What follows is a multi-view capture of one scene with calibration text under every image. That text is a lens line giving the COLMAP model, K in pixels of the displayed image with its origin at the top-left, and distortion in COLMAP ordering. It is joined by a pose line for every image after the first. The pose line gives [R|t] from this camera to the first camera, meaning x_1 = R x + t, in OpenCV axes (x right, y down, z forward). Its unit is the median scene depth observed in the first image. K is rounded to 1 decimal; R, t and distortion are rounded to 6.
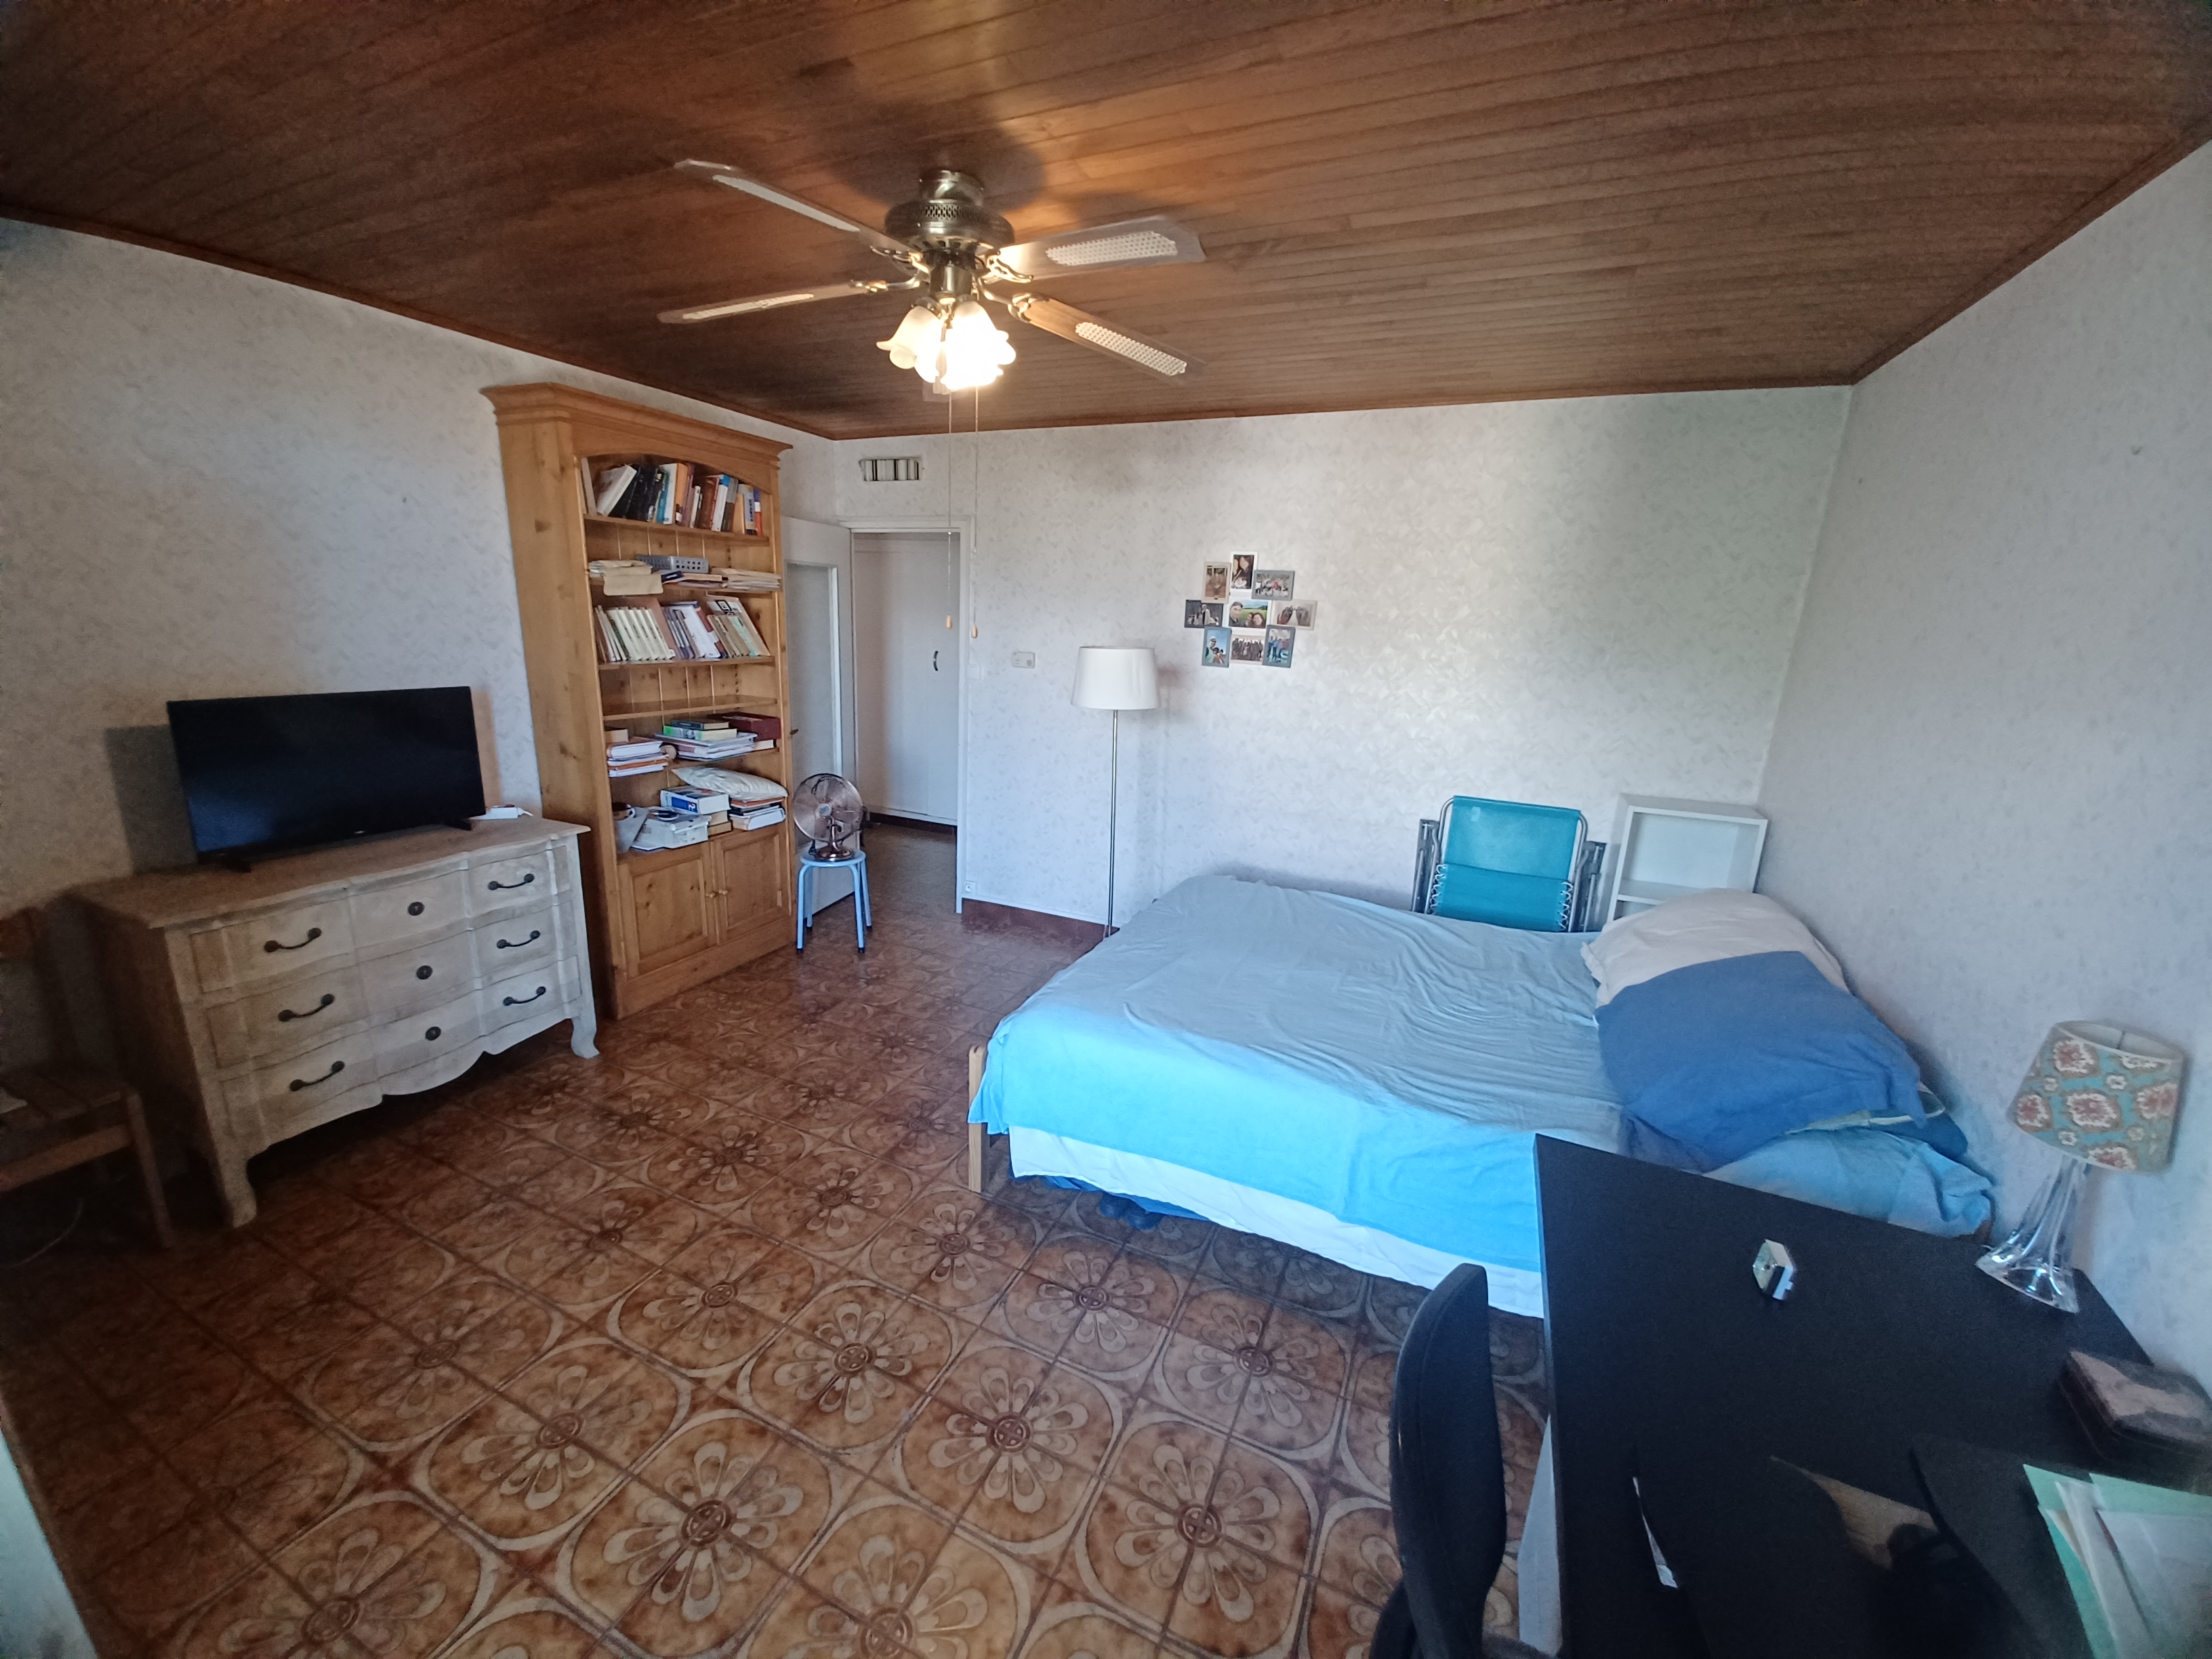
lens RADIAL K [[858.7, 0, 1090.3], [0, 858.7, 822.7], [0, 0, 1]] dist [0.013323, -0.012836]
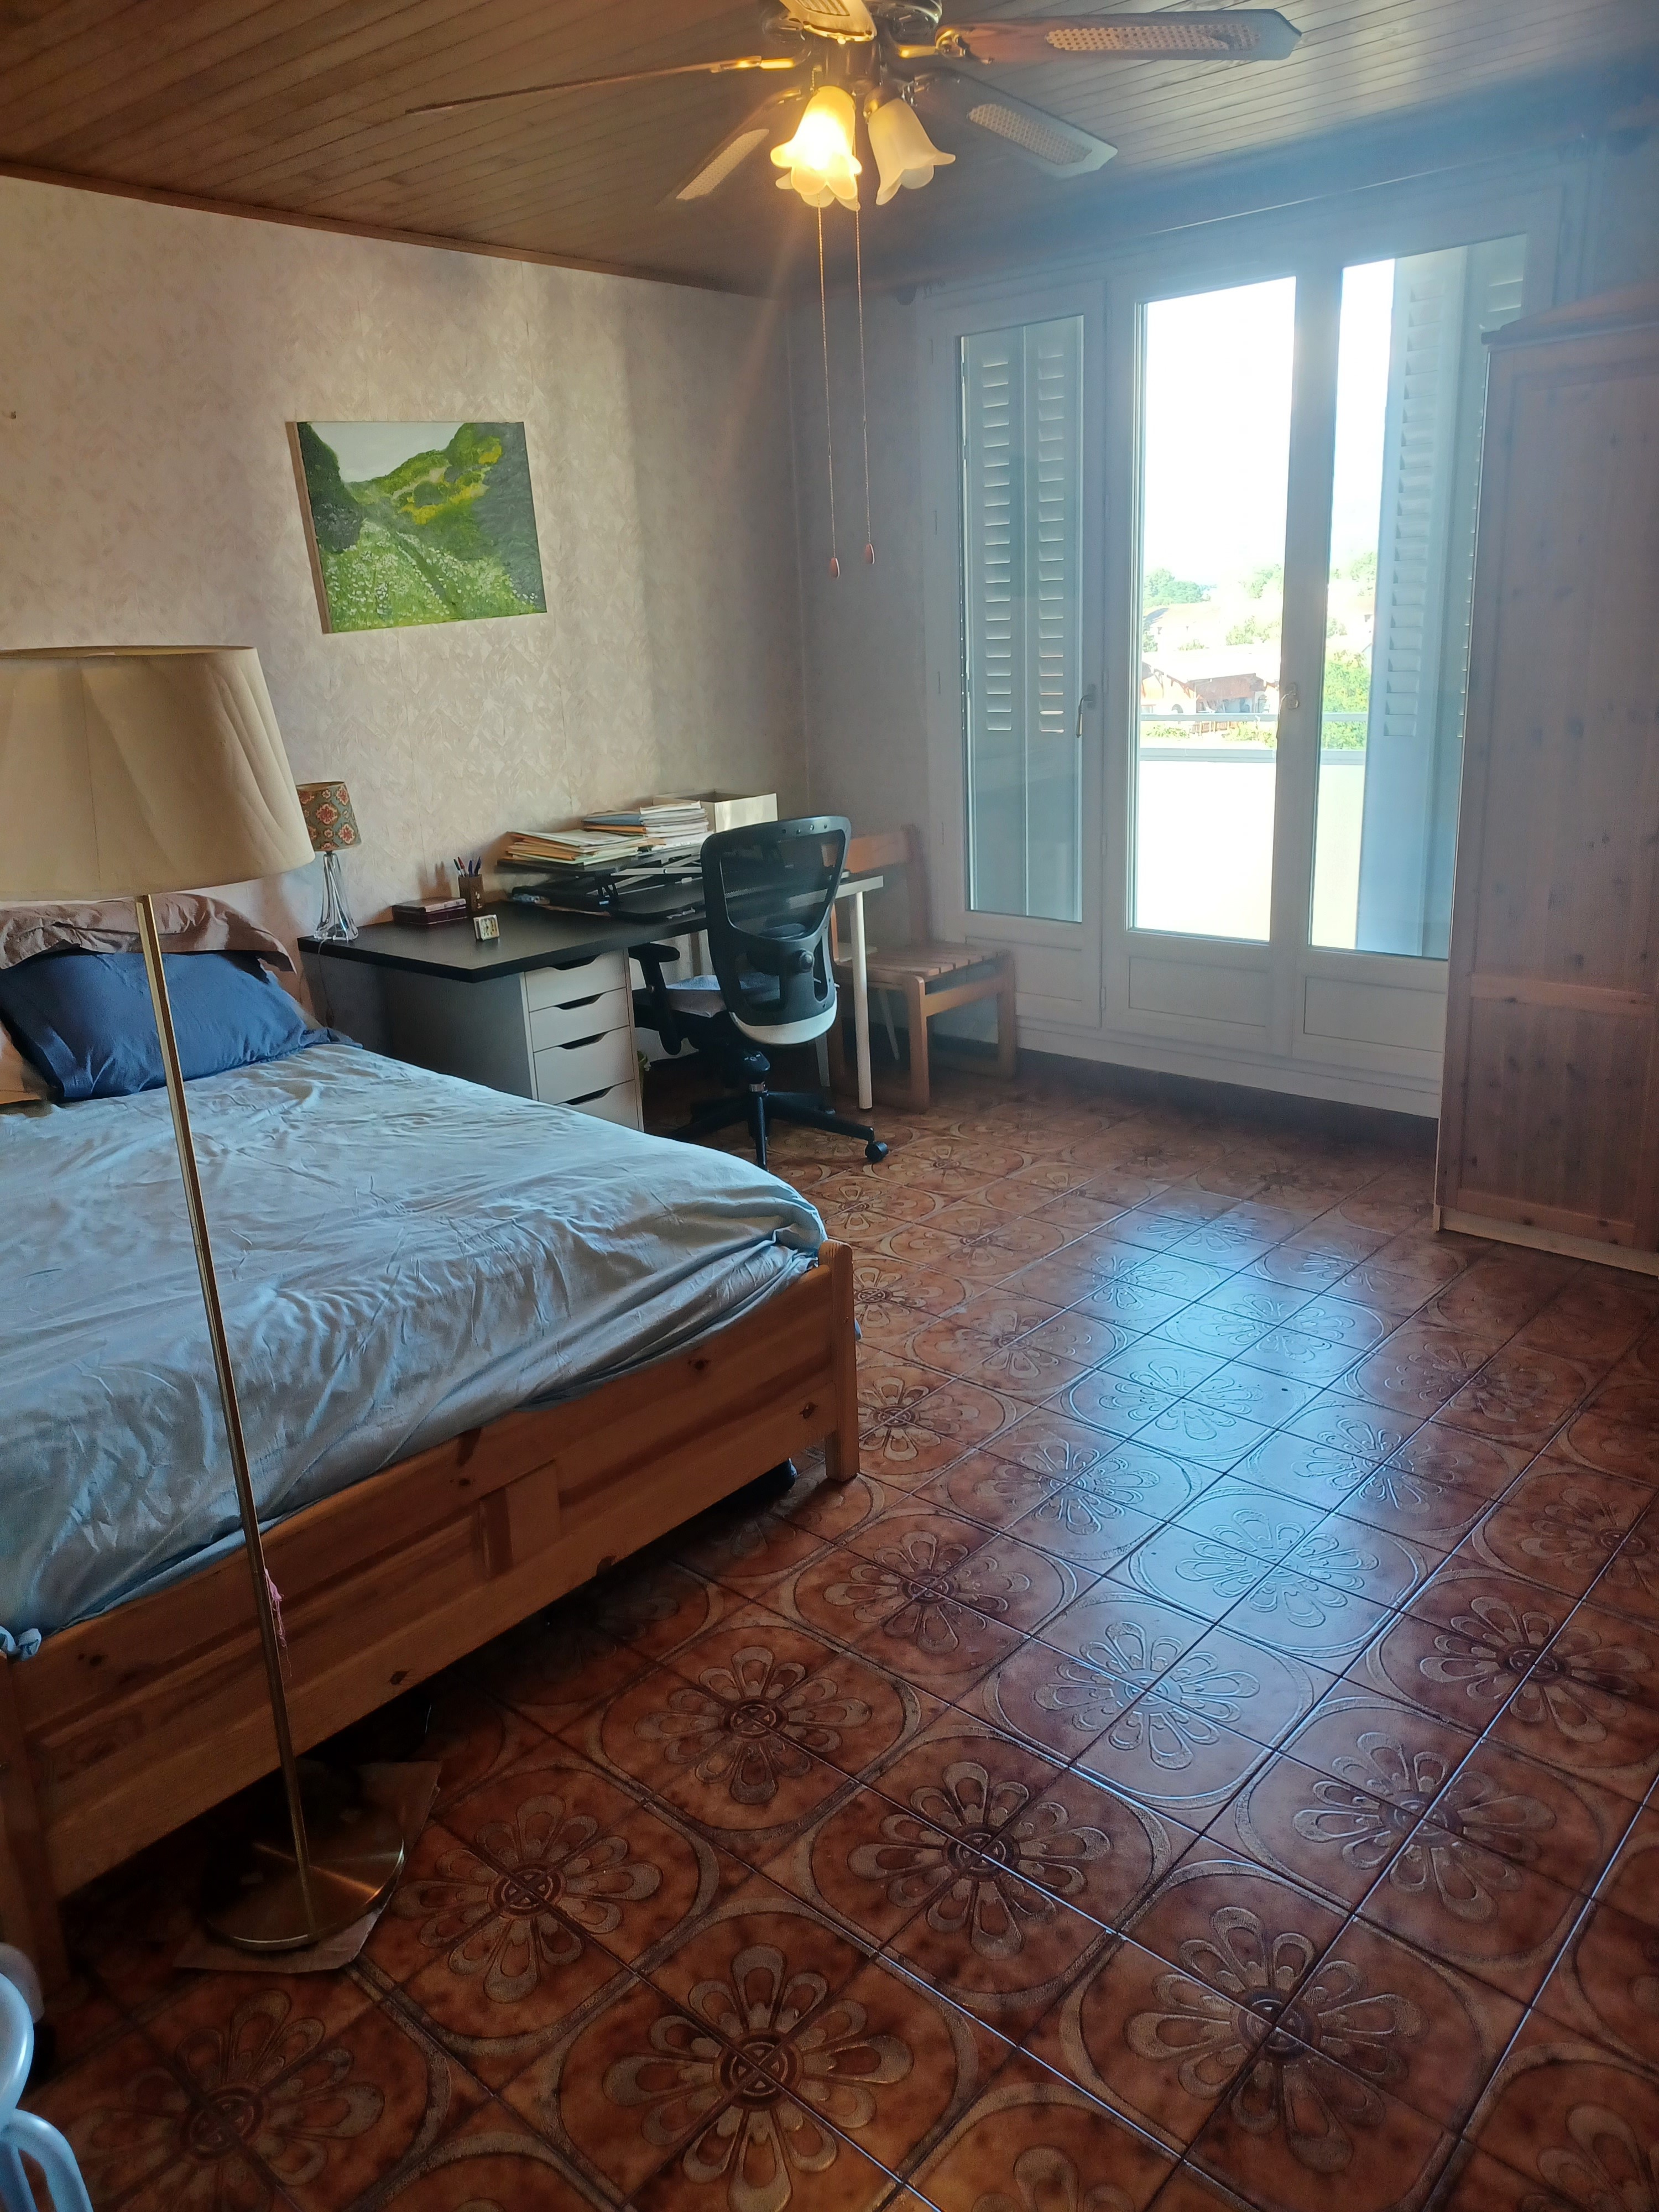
lens RADIAL K [[1597.0, 0, 833.6], [0, 1597.0, 1094.0], [0, 0, 1]] dist [0.030743, -0.006155]
pose [[-0.956850, -0.088748, 0.276698, -0.438955], [0.069235, 0.855167, 0.513708, -0.434206], [-0.282213, 0.510699, -0.812122, 1.884167]]
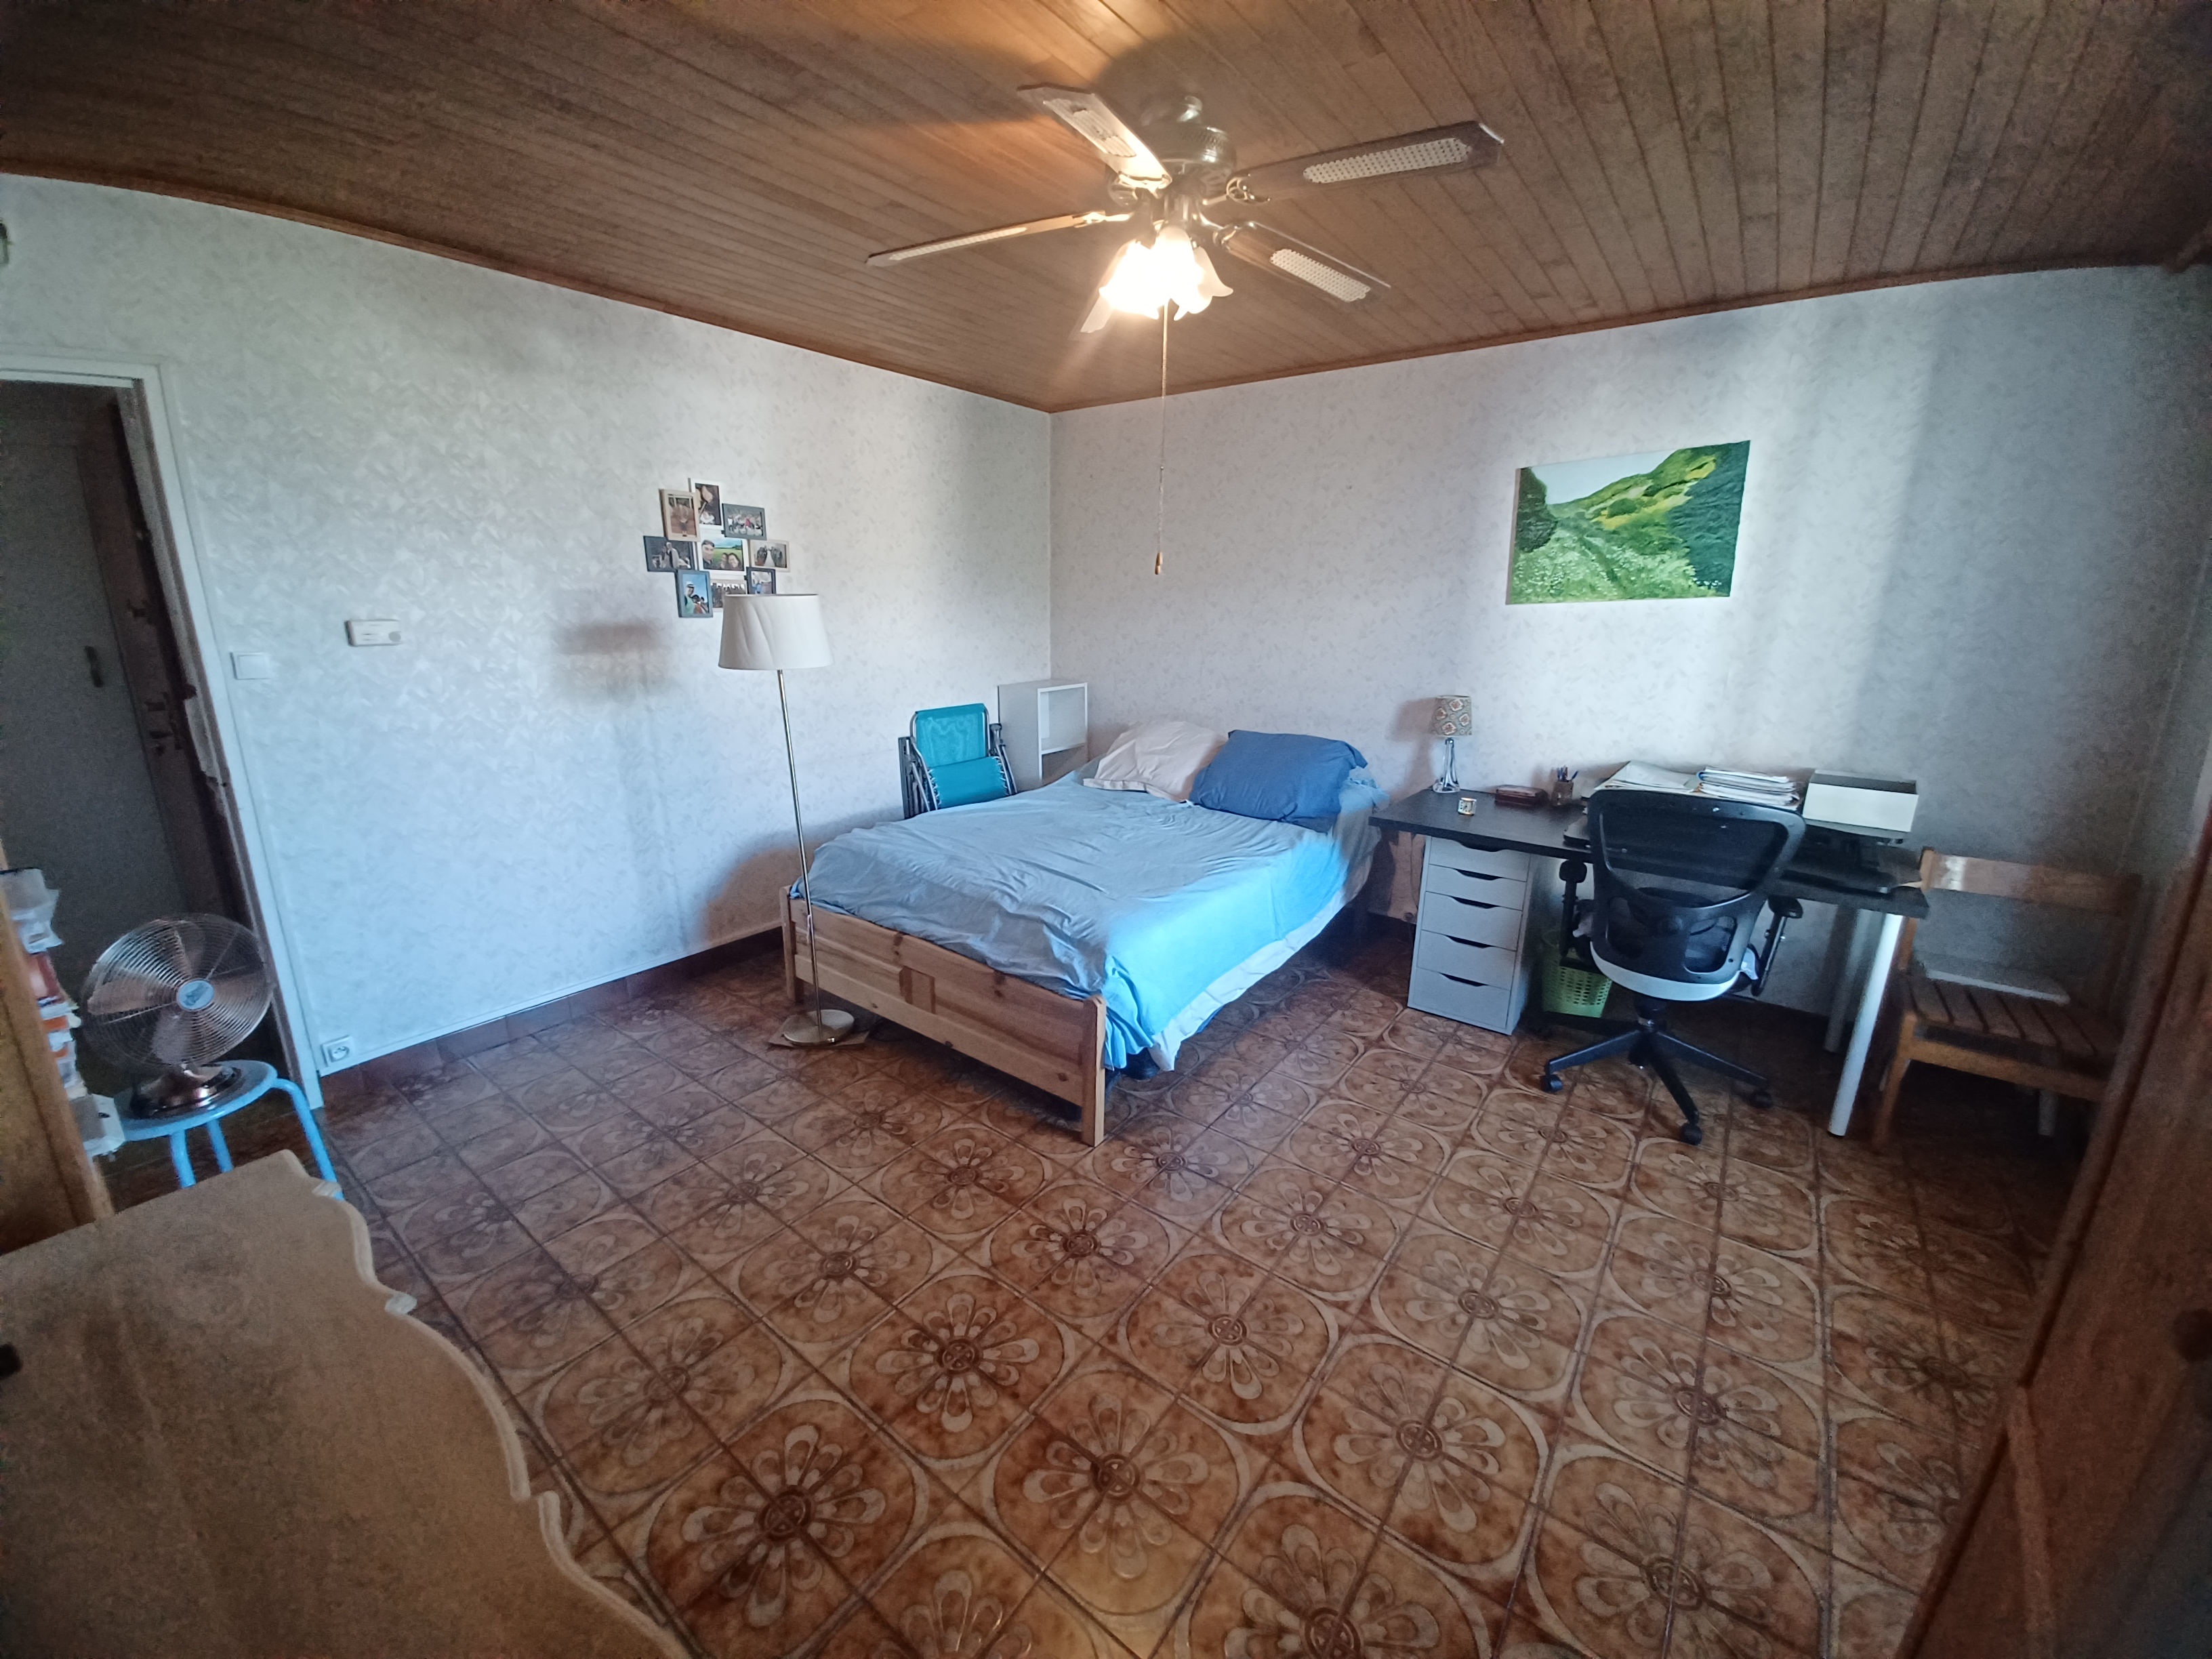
lens RADIAL K [[858.7, 0, 1090.3], [0, 858.7, 822.7], [0, 0, 1]] dist [0.013323, -0.012836]
pose [[0.229598, -0.285751, 0.930393, -0.982855], [0.232532, 0.944352, 0.232655, -0.158417], [-0.945100, 0.162929, 0.283268, 0.689440]]
